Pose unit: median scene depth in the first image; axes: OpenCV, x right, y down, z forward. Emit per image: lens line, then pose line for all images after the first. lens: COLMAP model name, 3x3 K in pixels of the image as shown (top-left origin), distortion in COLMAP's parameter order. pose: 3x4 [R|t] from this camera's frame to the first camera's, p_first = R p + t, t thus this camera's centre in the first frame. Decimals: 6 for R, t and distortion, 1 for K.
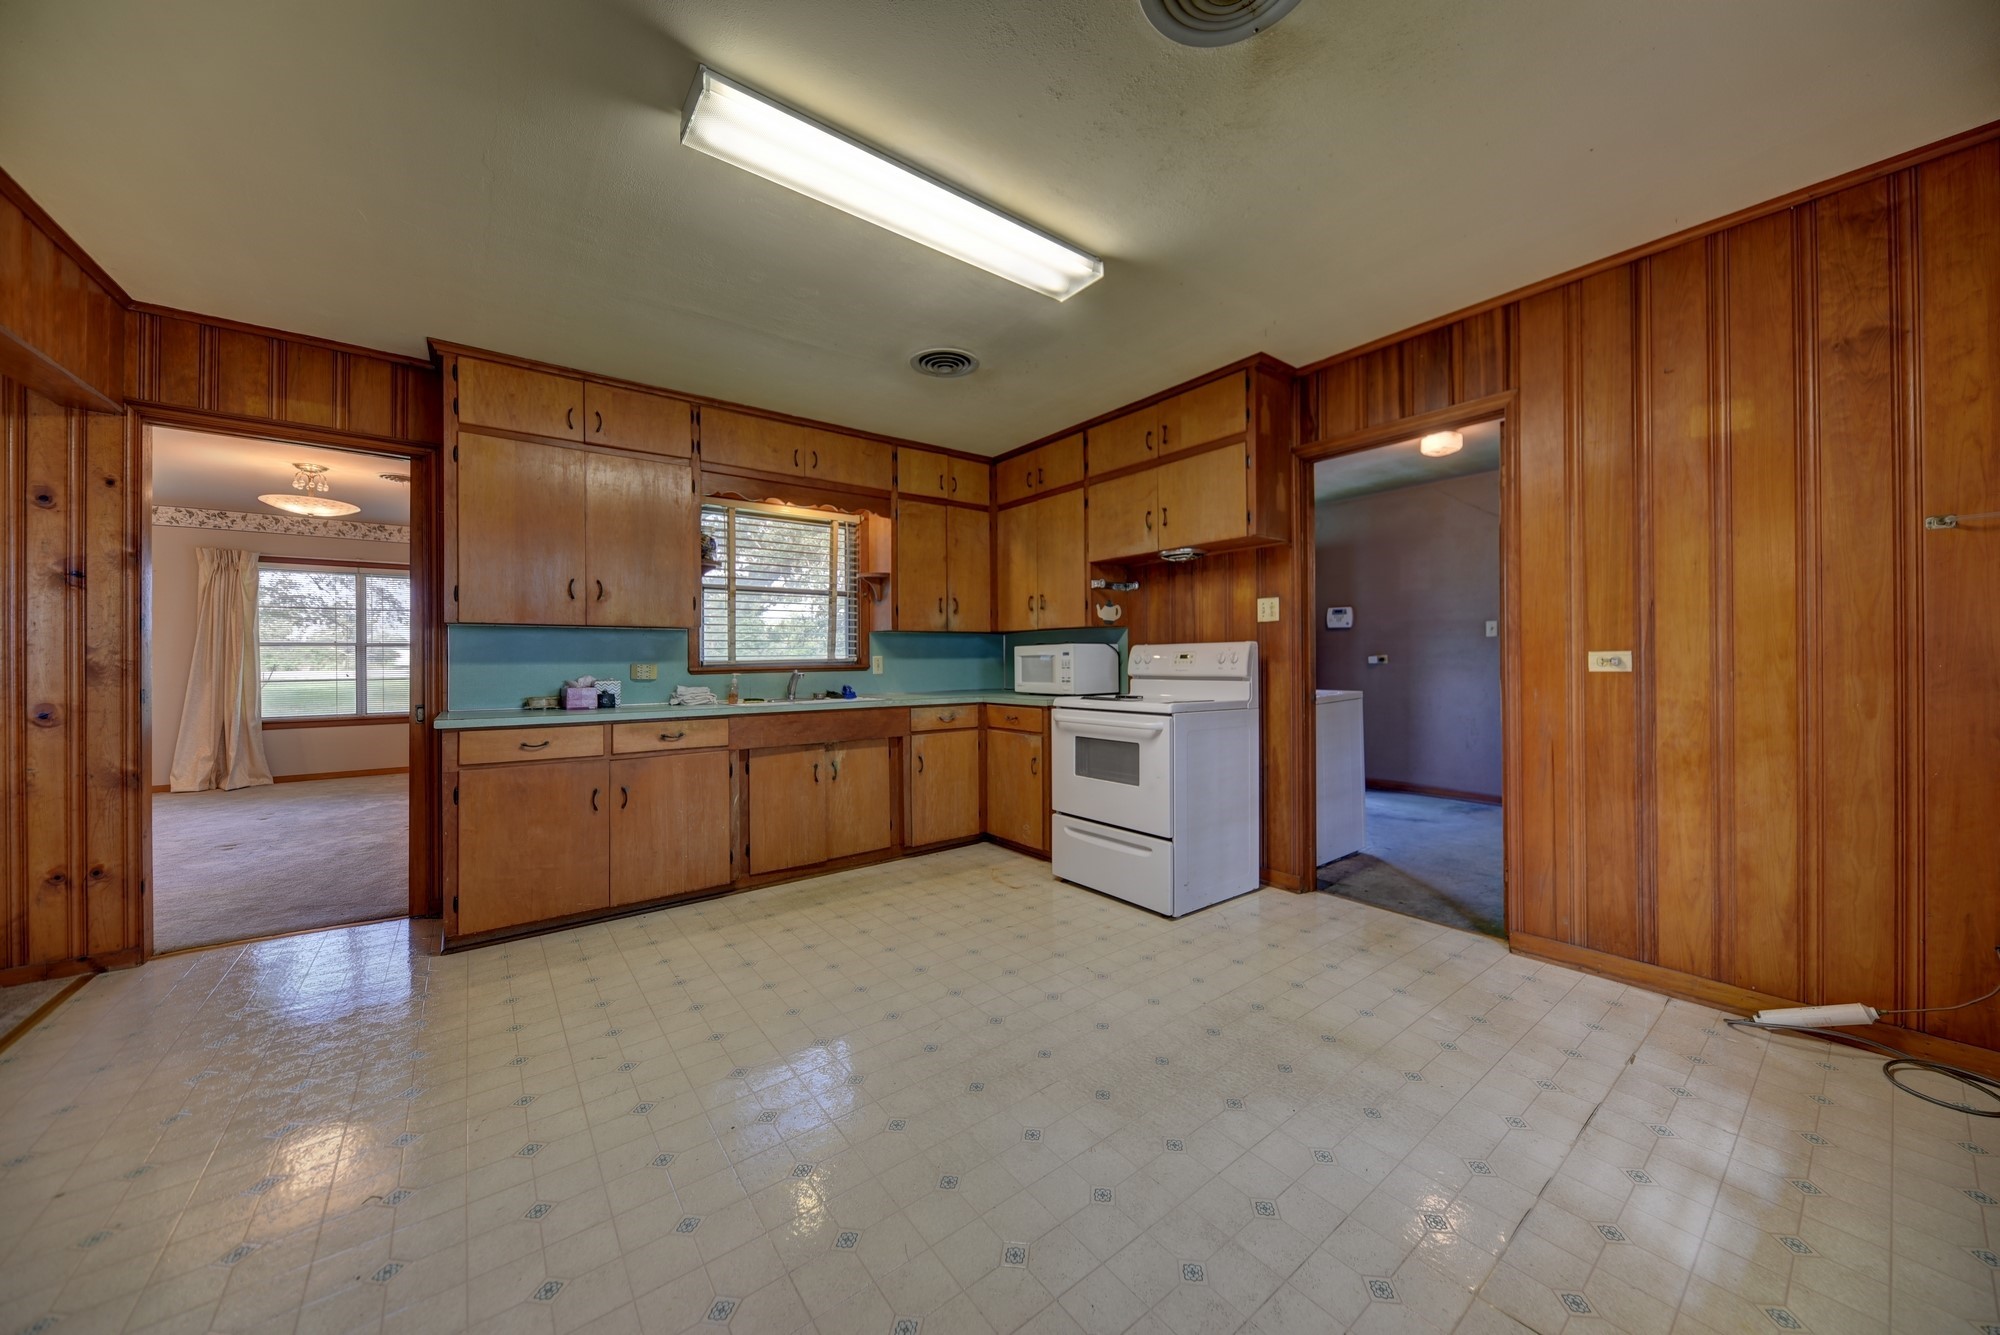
lens RADIAL K [[701.1, 0, 1005.8], [0, 701.1, 662.0], [0, 0, 1]] dist [-0.000843, -0.000027]
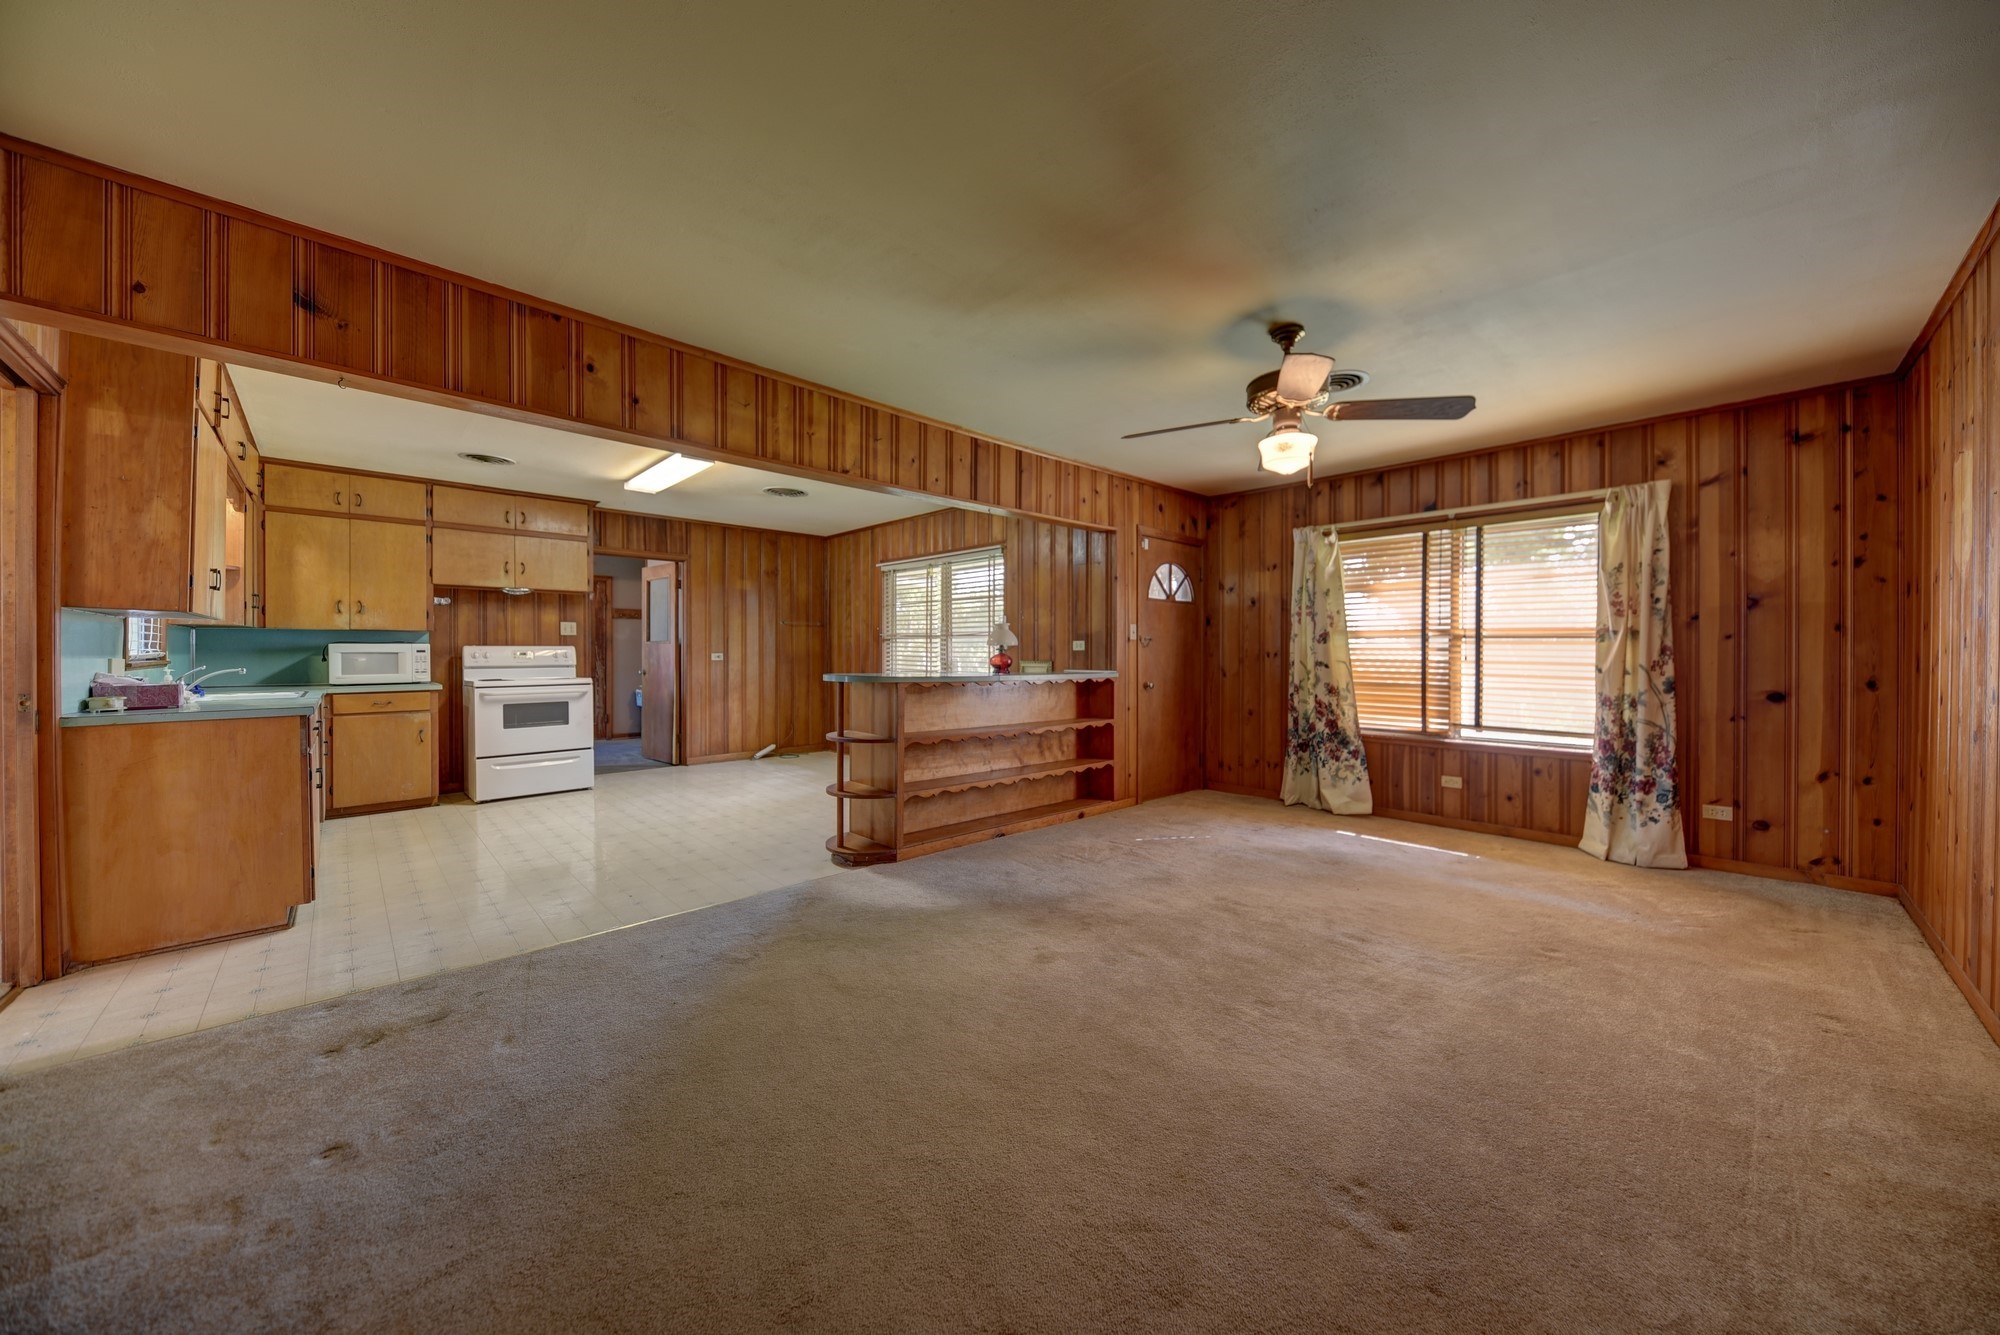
lens RADIAL K [[701.1, 0, 1006.6], [0, 701.1, 661.7], [0, 0, 1]] dist [-0.000843, -0.000027]
pose [[-0.089015, -0.002488, 0.996027, -1.517593], [0.004645, 0.999985, 0.002913, 0.011179], [-0.996019, 0.004886, -0.089002, 0.021734]]
